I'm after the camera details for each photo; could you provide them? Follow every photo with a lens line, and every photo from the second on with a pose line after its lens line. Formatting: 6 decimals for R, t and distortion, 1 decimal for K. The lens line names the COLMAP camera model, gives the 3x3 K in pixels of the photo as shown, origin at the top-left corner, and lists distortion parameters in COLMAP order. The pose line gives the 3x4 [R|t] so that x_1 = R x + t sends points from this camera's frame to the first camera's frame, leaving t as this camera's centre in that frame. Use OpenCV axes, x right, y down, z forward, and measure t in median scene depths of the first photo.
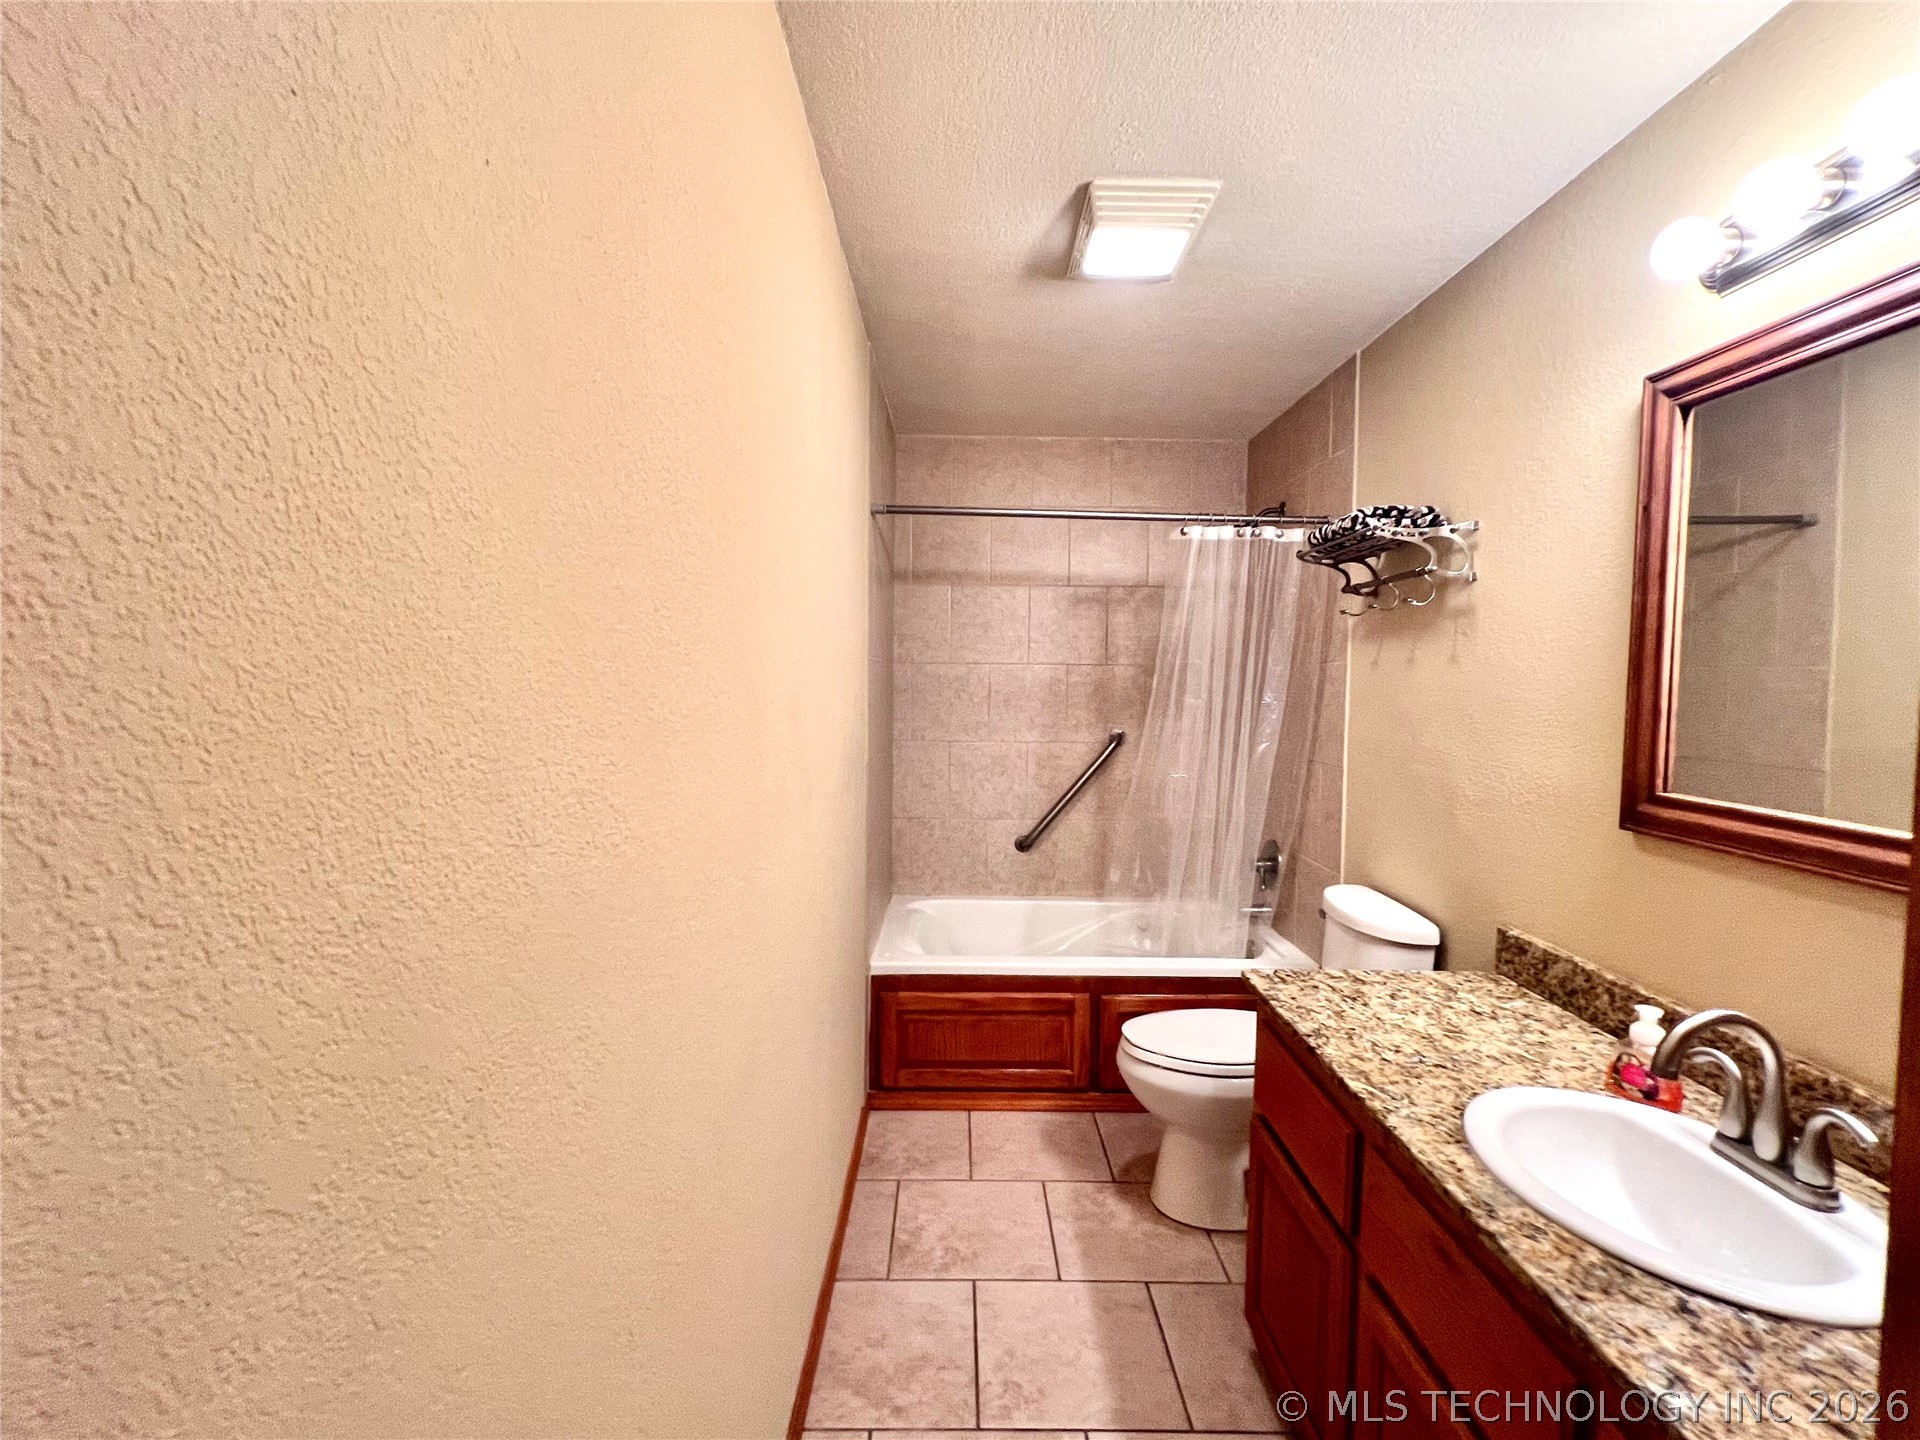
lens RADIAL K [[867.6, 0, 961.7], [0, 867.6, 716.1], [0, 0, 1]] dist [-0.004324, 0.000589]
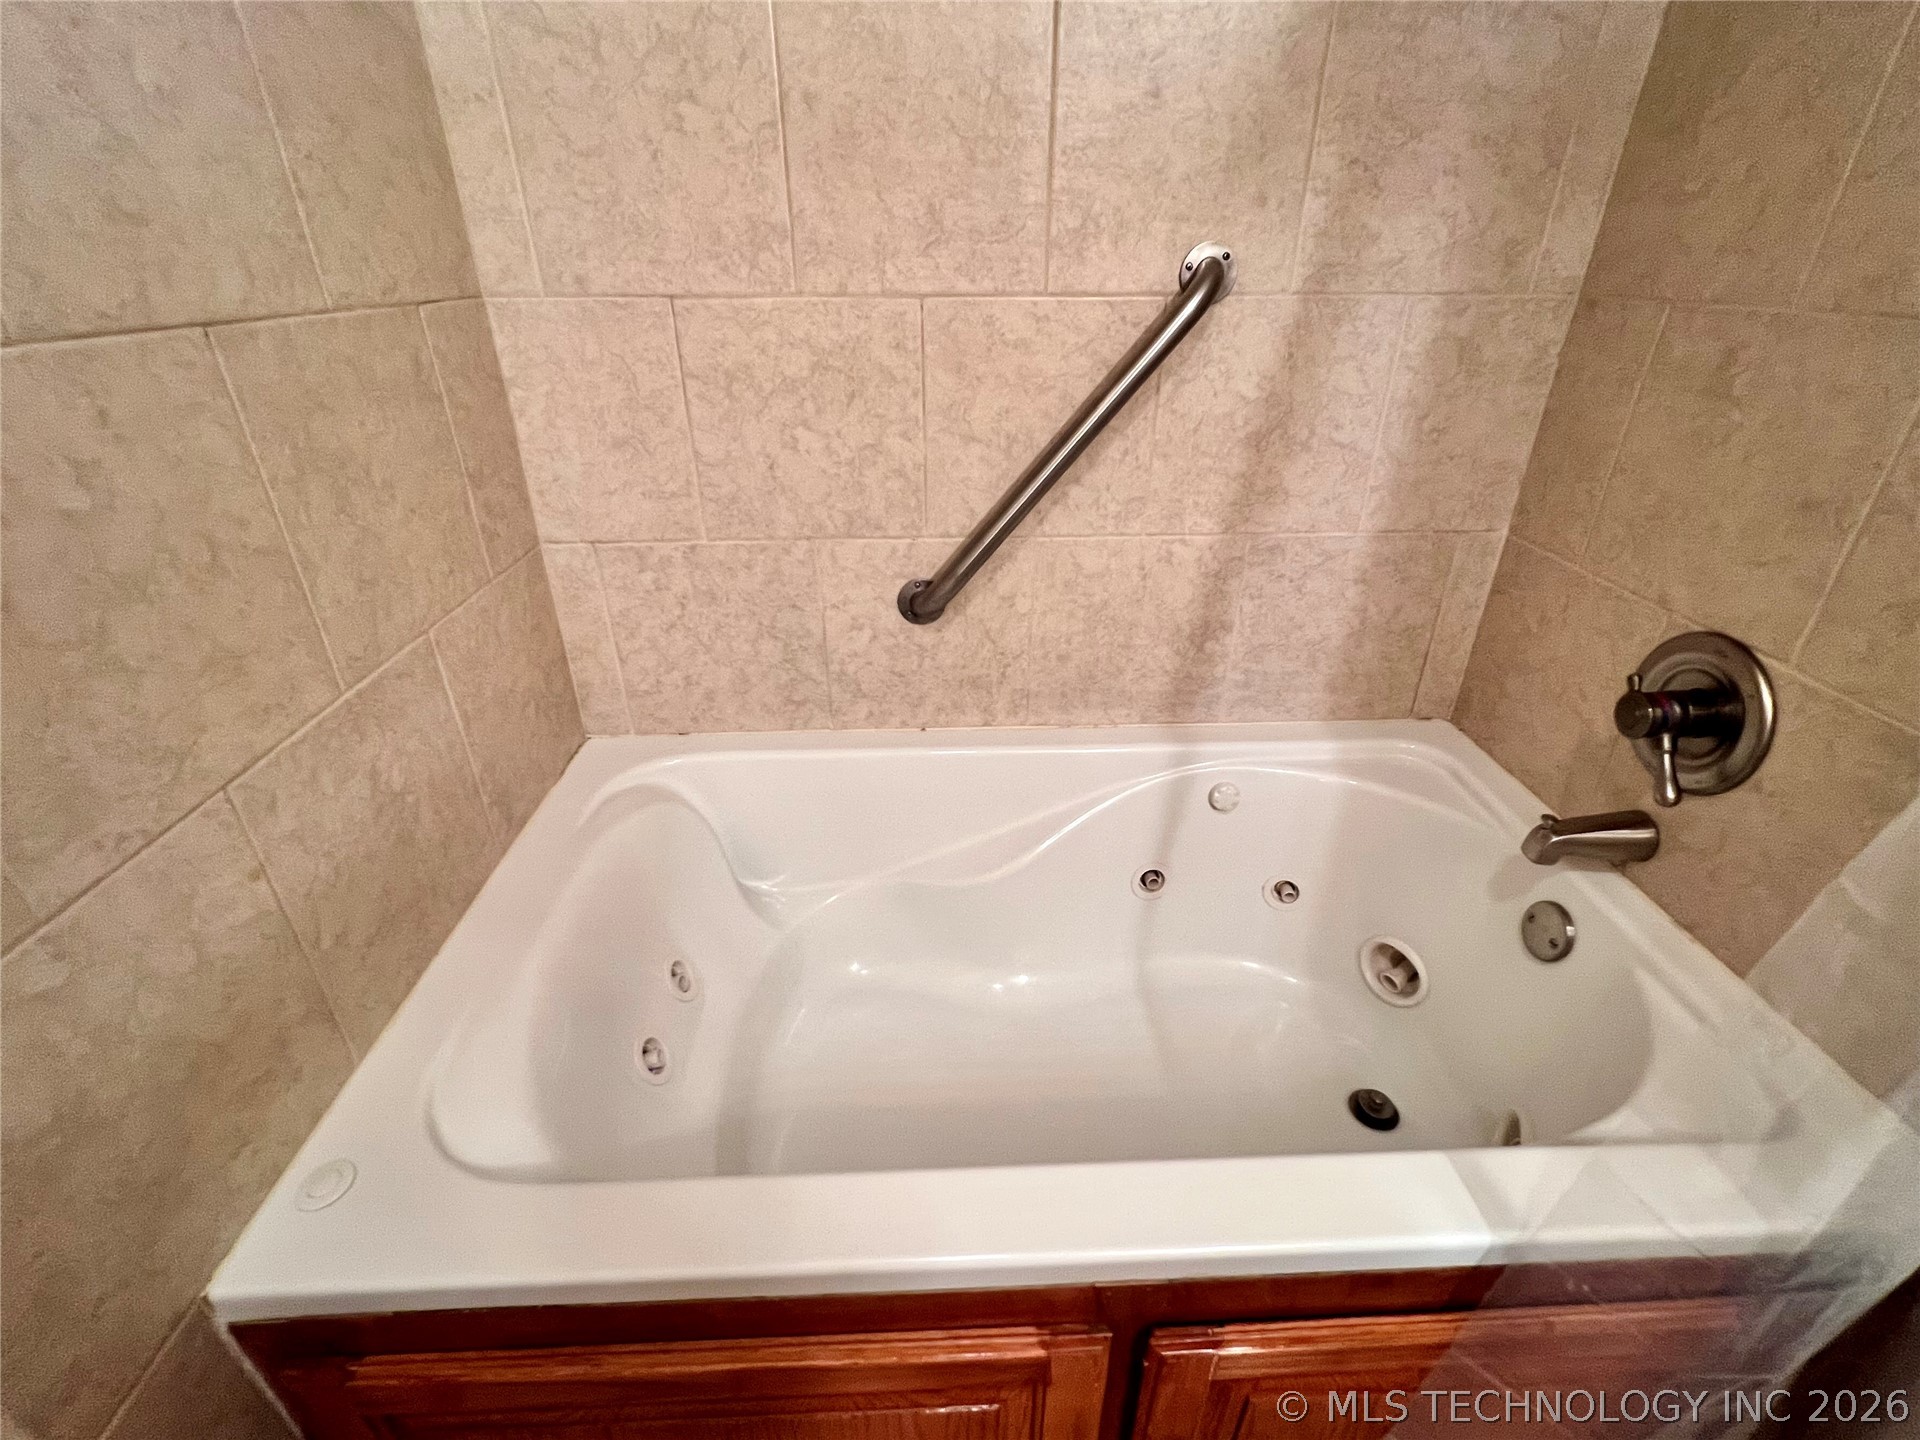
lens RADIAL K [[867.6, 0, 957.6], [0, 867.6, 715.3], [0, 0, 1]] dist [-0.004324, 0.000589]
pose [[0.999445, -0.026512, 0.020191, 0.077879], [0.015255, 0.902647, 0.430112, 0.032789], [-0.029628, -0.429565, 0.902550, 0.647840]]
